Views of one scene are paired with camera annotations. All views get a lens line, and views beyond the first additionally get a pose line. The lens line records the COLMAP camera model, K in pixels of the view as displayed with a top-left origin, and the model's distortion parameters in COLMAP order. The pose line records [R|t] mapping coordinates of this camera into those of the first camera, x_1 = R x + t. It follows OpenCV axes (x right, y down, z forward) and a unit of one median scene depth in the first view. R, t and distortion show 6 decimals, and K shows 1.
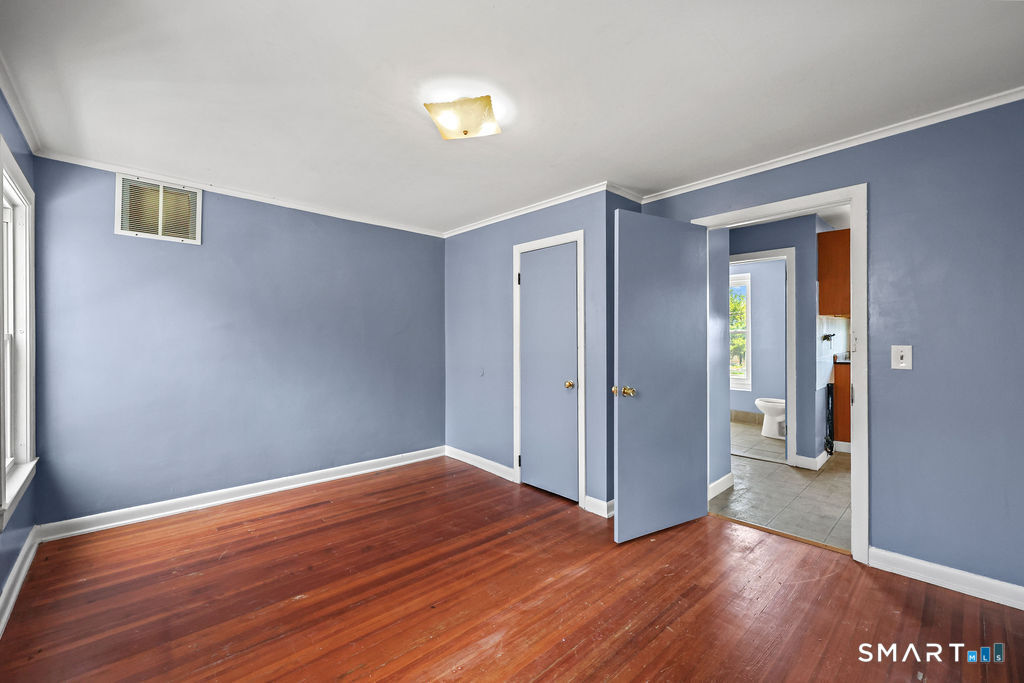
lens RADIAL K [[417.2, 0, 517.5], [0, 417.2, 338.1], [0, 0, 1]] dist [0.000114, 0.000106]
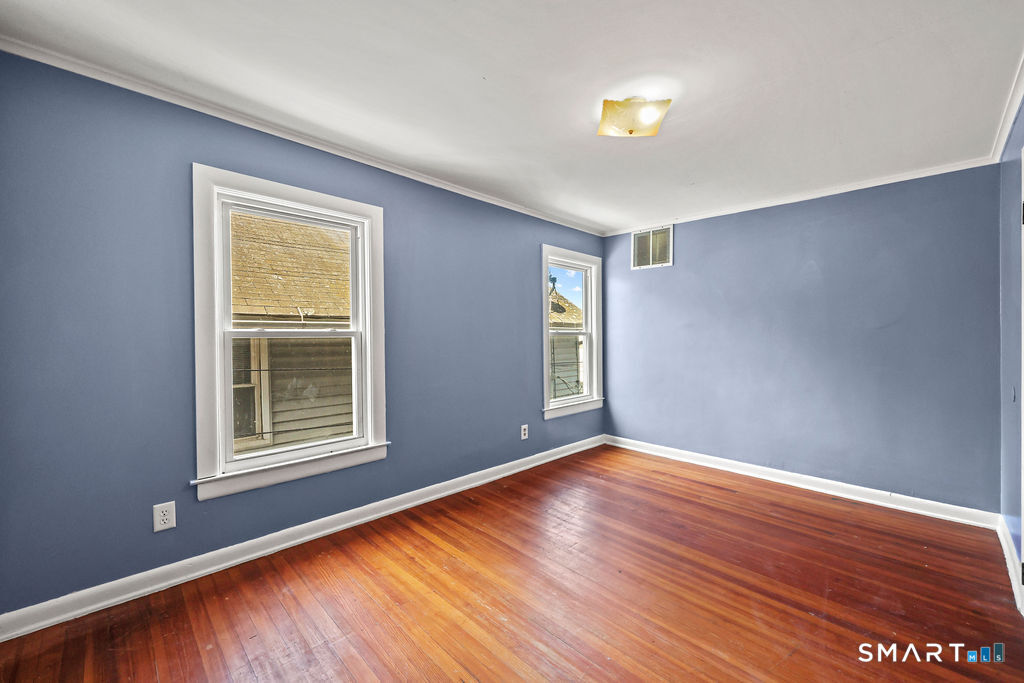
lens RADIAL K [[417.2, 0, 511.6], [0, 417.2, 339.0], [0, 0, 1]] dist [0.000114, 0.000106]
pose [[0.025888, 0.006131, -0.999646, 0.621045], [0.001732, 0.999979, 0.006178, 0.007497], [0.999663, -0.001891, 0.025877, 0.464102]]
